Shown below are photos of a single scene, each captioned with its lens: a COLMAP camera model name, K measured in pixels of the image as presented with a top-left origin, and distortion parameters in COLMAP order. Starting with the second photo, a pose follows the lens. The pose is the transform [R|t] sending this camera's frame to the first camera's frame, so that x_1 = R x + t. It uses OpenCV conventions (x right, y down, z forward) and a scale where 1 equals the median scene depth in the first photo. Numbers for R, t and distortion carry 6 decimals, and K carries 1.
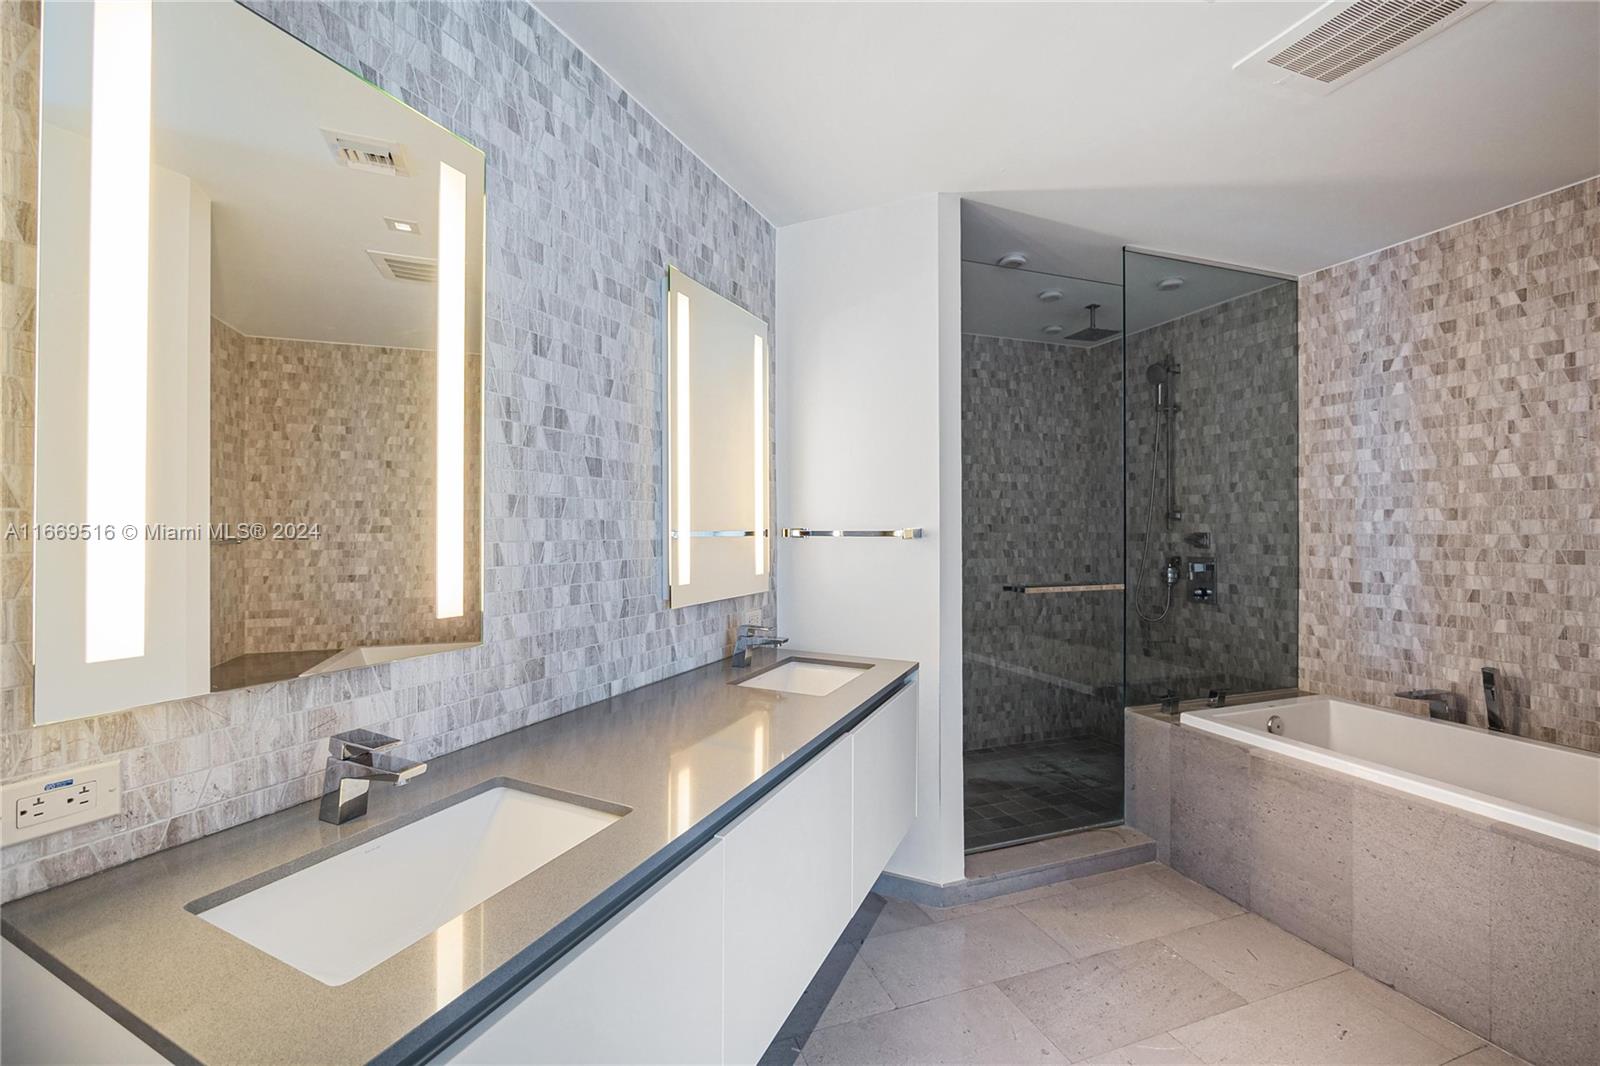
lens RADIAL K [[659.7, 0, 784.5], [0, 659.7, 530.5], [0, 0, 1]] dist [-0.005463, 0.000969]
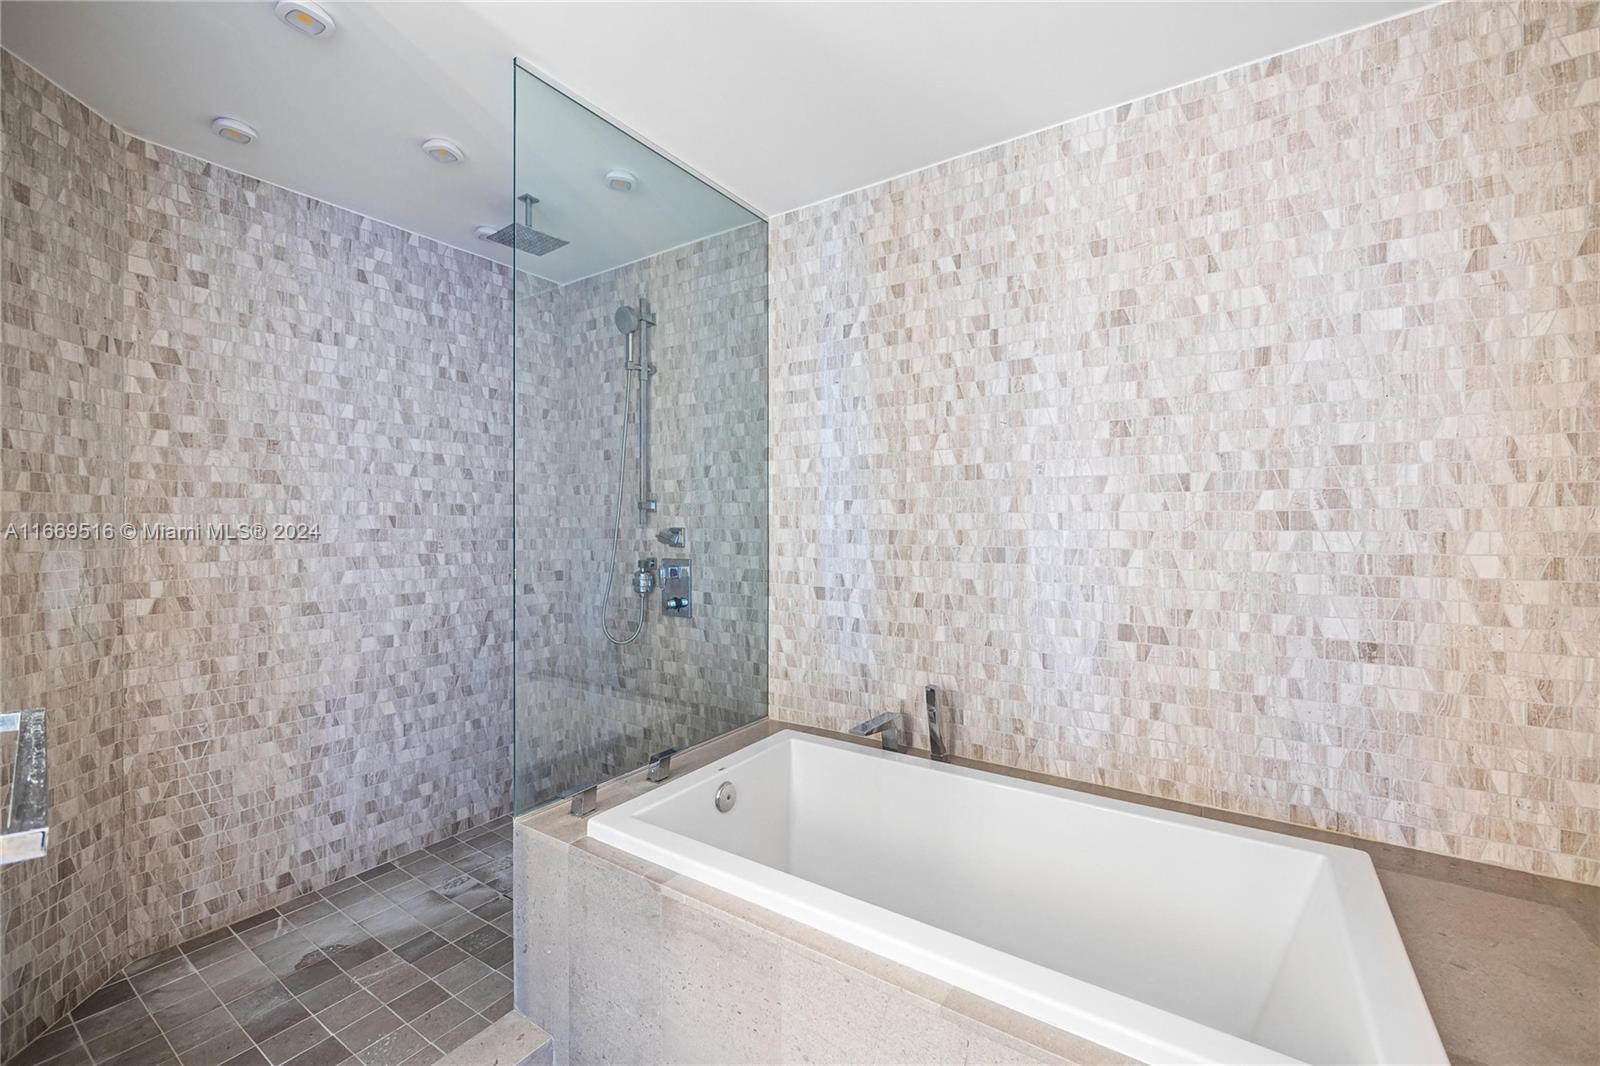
lens RADIAL K [[659.7, 0, 804.0], [0, 659.7, 528.7], [0, 0, 1]] dist [-0.005463, 0.000969]
pose [[0.801700, -0.004868, 0.597707, 0.329867], [0.000512, 0.999972, 0.007458, -0.001836], [-0.597726, -0.005673, 0.801680, 0.317312]]
